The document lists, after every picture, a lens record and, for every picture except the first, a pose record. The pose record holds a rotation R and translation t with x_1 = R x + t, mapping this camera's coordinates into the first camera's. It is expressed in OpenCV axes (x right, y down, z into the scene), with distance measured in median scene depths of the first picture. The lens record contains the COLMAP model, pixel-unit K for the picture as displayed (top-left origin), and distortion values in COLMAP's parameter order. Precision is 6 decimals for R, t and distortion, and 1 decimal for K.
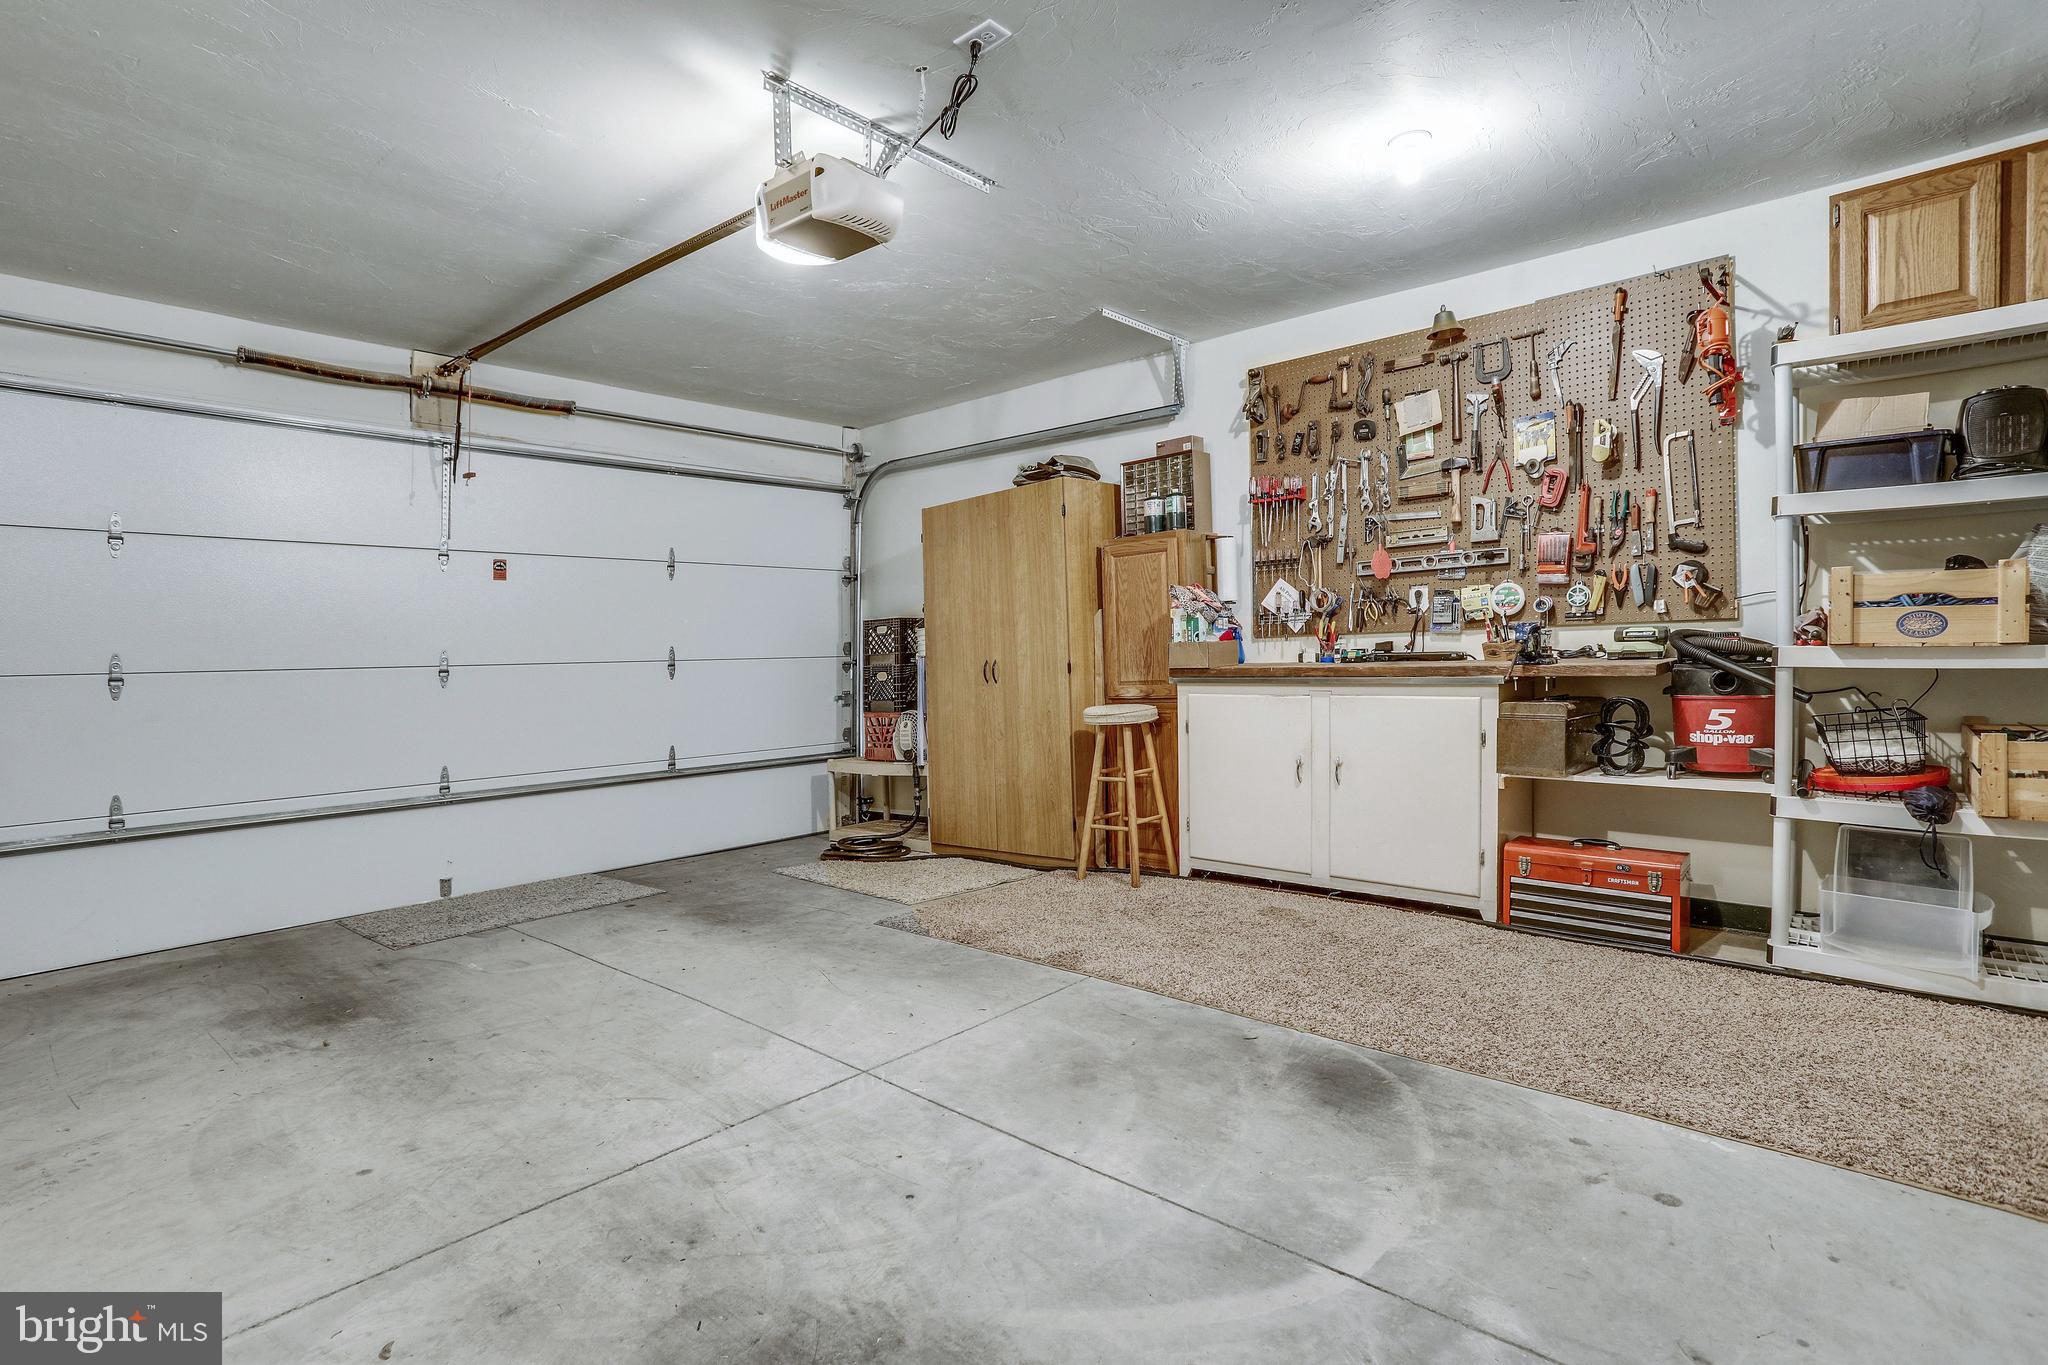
lens RADIAL K [[989.2, 0, 1027.3], [0, 989.2, 665.5], [0, 0, 1]] dist [-0.027944, 0.006782]
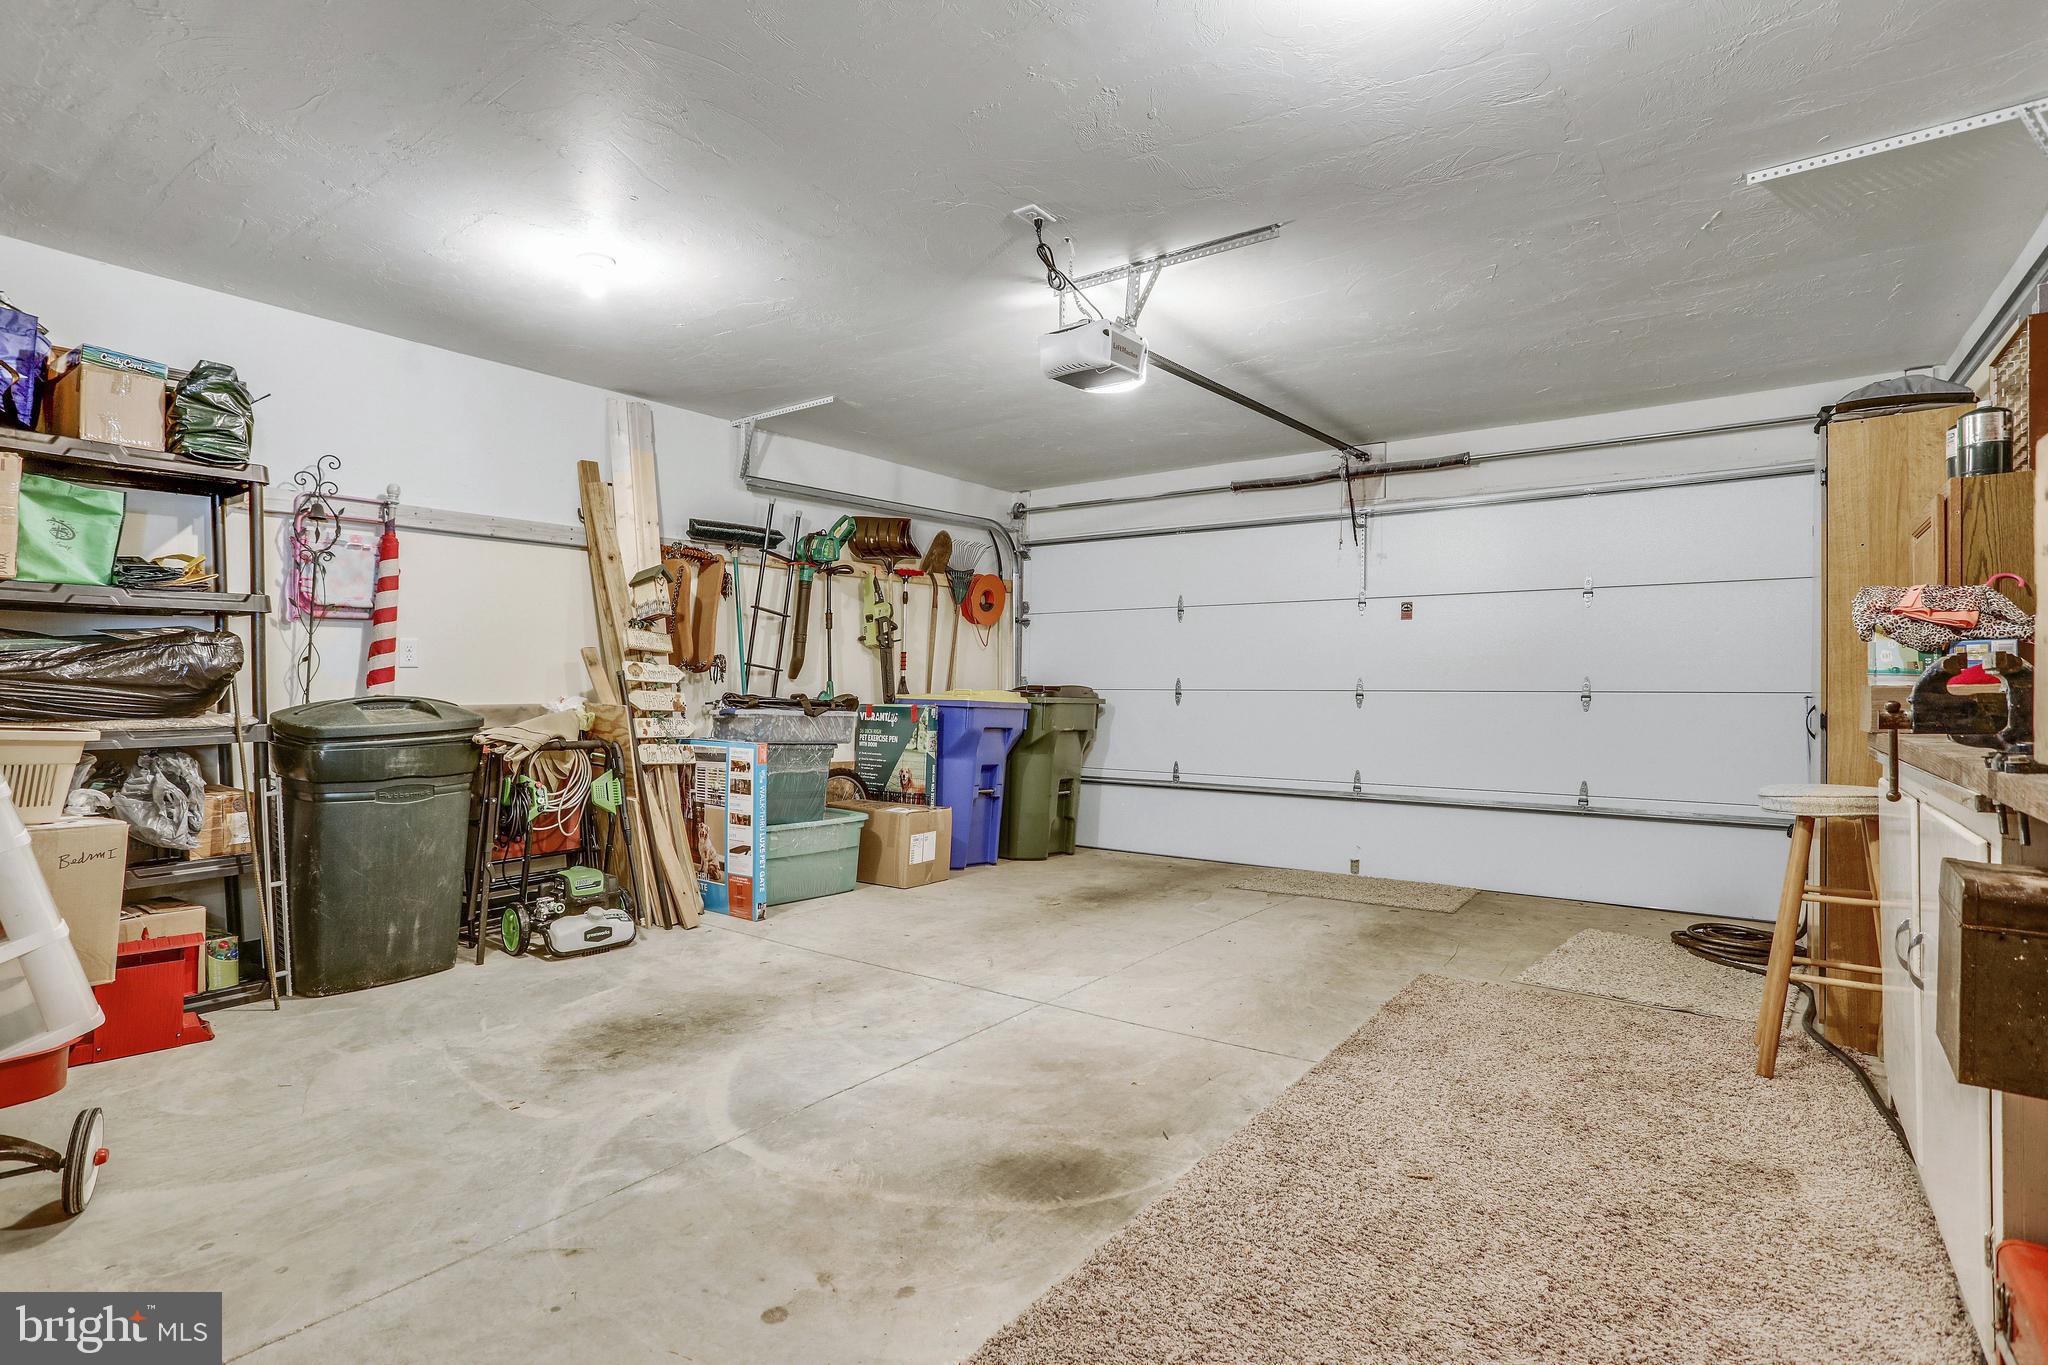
lens RADIAL K [[989.2, 0, 1031.1], [0, 989.2, 691.1], [0, 0, 1]] dist [-0.027944, 0.006782]
pose [[0.097395, 0.021449, -0.995015, 1.303657], [-0.007074, 0.999757, 0.020858, -0.048426], [0.995221, 0.005007, 0.097523, 0.944498]]
